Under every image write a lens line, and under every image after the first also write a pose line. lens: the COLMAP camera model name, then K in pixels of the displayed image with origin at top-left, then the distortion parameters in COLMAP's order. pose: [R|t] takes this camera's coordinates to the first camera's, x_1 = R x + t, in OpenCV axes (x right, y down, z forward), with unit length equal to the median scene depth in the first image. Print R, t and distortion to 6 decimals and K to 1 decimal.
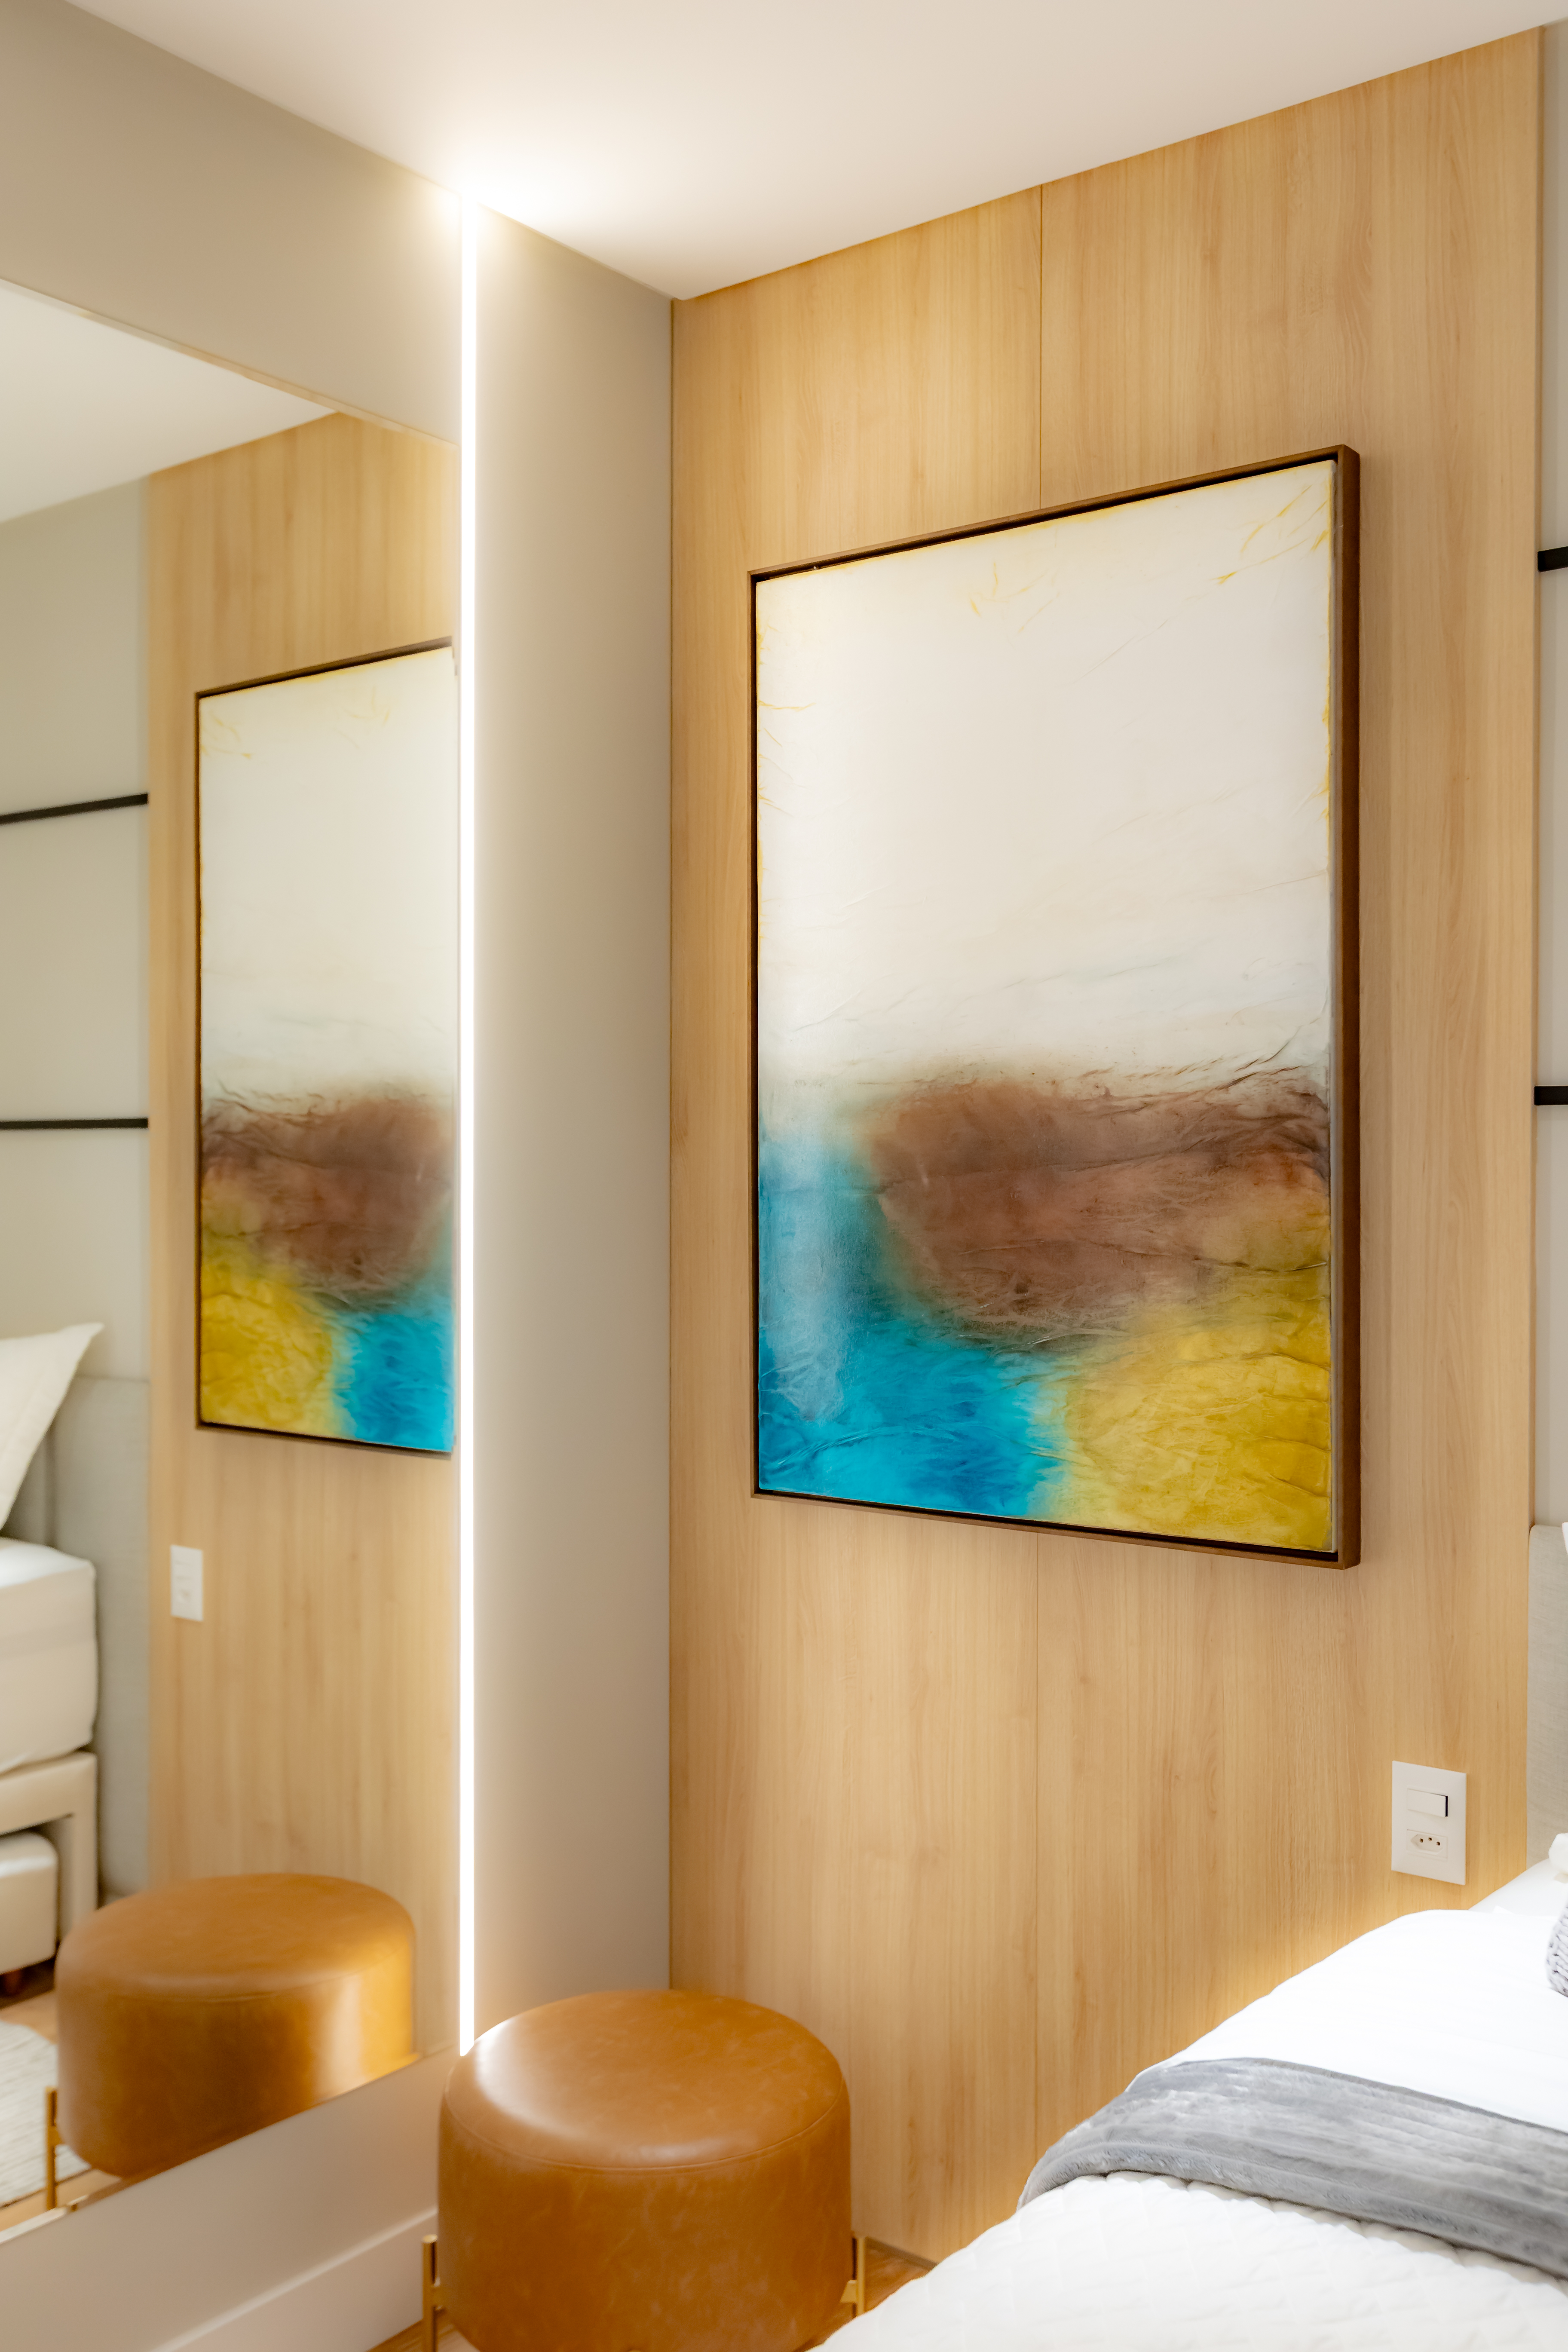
lens RADIAL K [[2140.6, 0, 784.0], [0, 2140.6, 1176.0], [0, 0, 1]] dist [-0.003542, 0.008137]
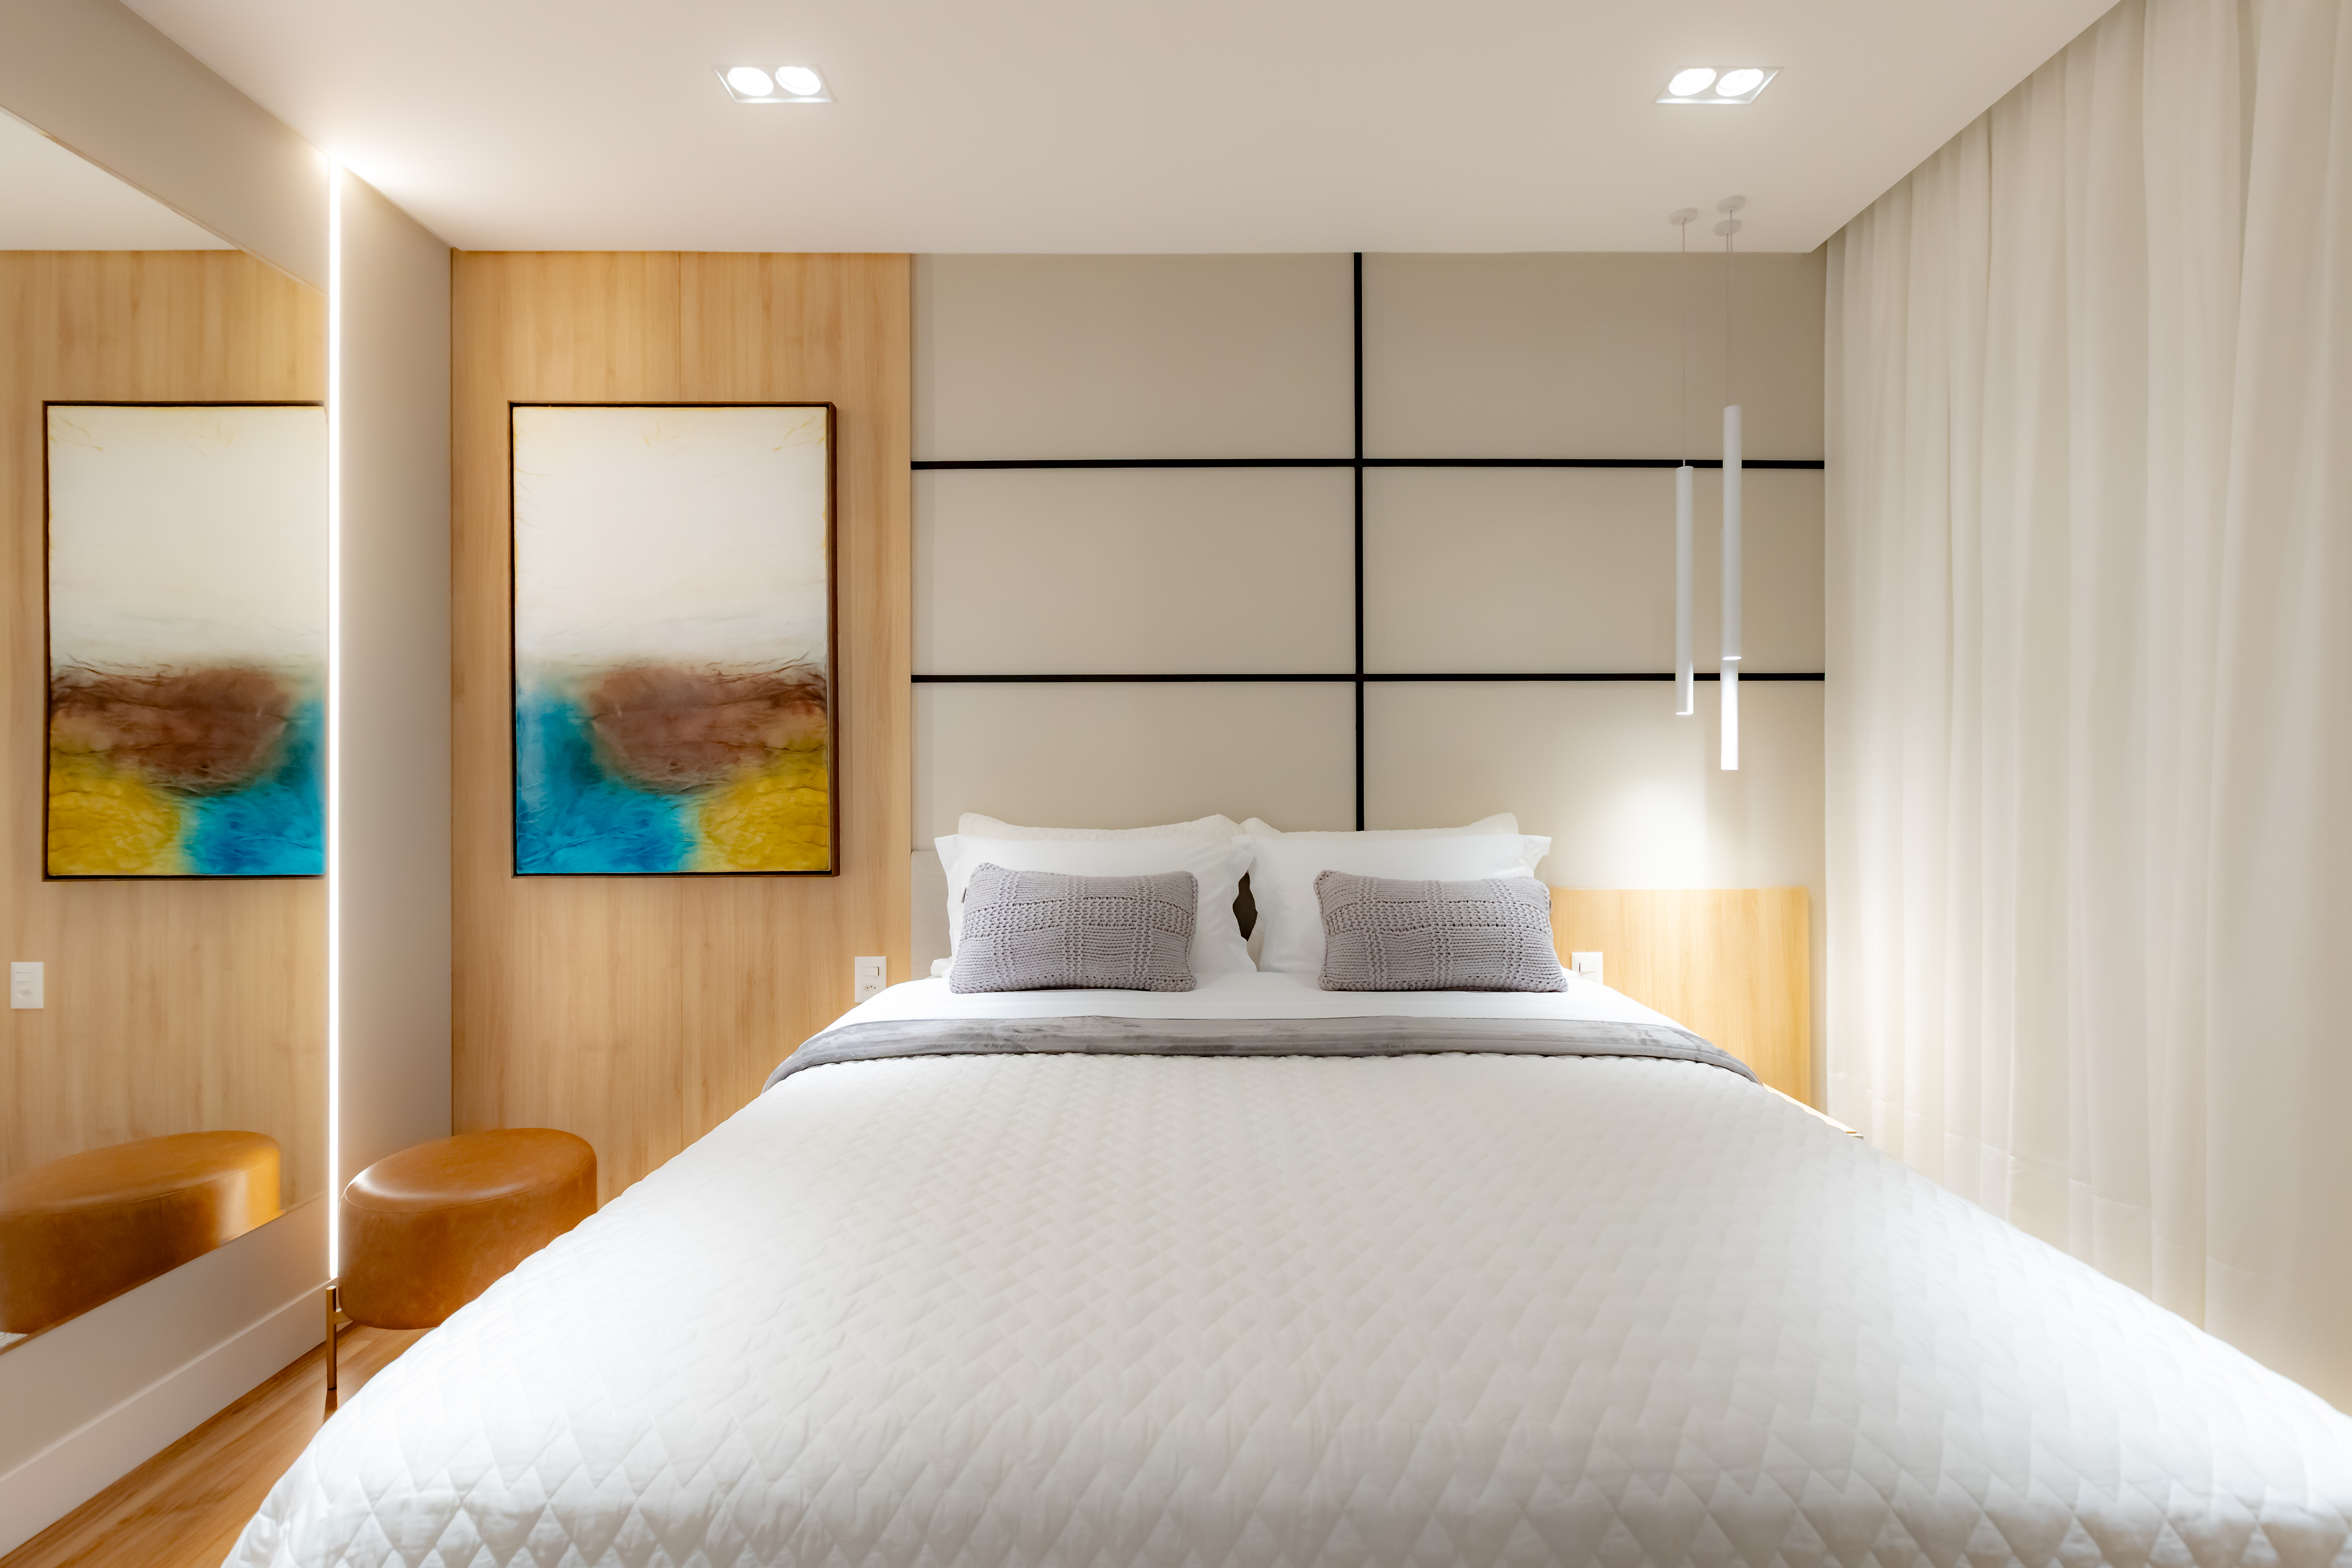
lens RADIAL K [[1067.3, 0, 1181.8], [0, 1067.3, 774.3], [0, 0, 1]] dist [0.000040, 0.000182]
pose [[0.775898, -0.001868, 0.630855, -0.162910], [0.012231, 0.999852, -0.012083, 0.079836], [-0.630740, 0.017091, 0.775806, -0.138400]]
